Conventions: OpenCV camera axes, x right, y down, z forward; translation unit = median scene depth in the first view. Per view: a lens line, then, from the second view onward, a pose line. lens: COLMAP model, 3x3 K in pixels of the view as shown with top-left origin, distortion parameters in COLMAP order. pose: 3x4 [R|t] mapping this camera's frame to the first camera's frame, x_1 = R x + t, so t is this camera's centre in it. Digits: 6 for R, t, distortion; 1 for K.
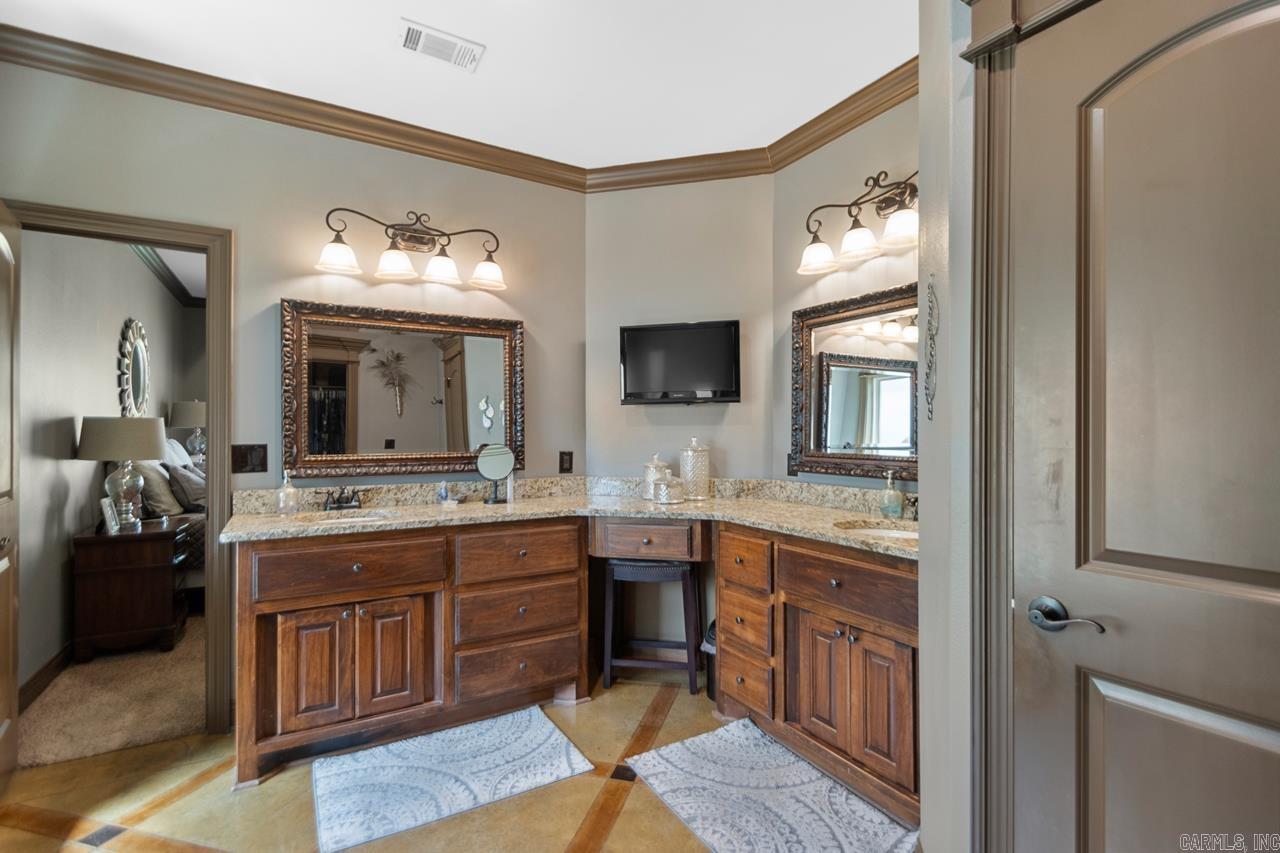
lens RADIAL K [[598.2, 0, 642.7], [0, 598.2, 428.8], [0, 0, 1]] dist [0.007788, -0.004055]
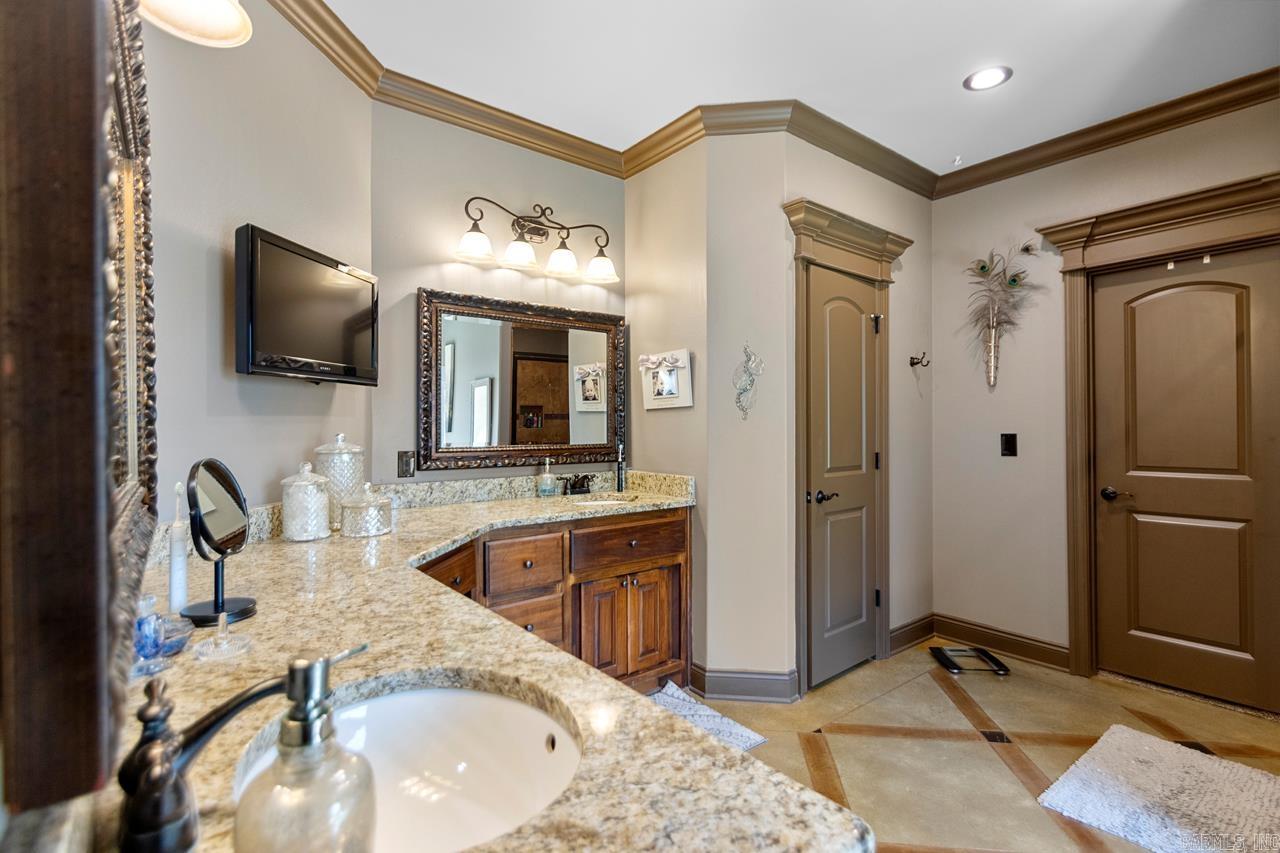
lens RADIAL K [[598.2, 0, 642.5], [0, 598.2, 424.6], [0, 0, 1]] dist [0.007788, -0.004055]
pose [[-0.136909, 0.000448, 0.990583, -0.739528], [-0.002778, 0.999996, -0.000836, 0.003363], [-0.990580, -0.002866, -0.136907, 0.897588]]
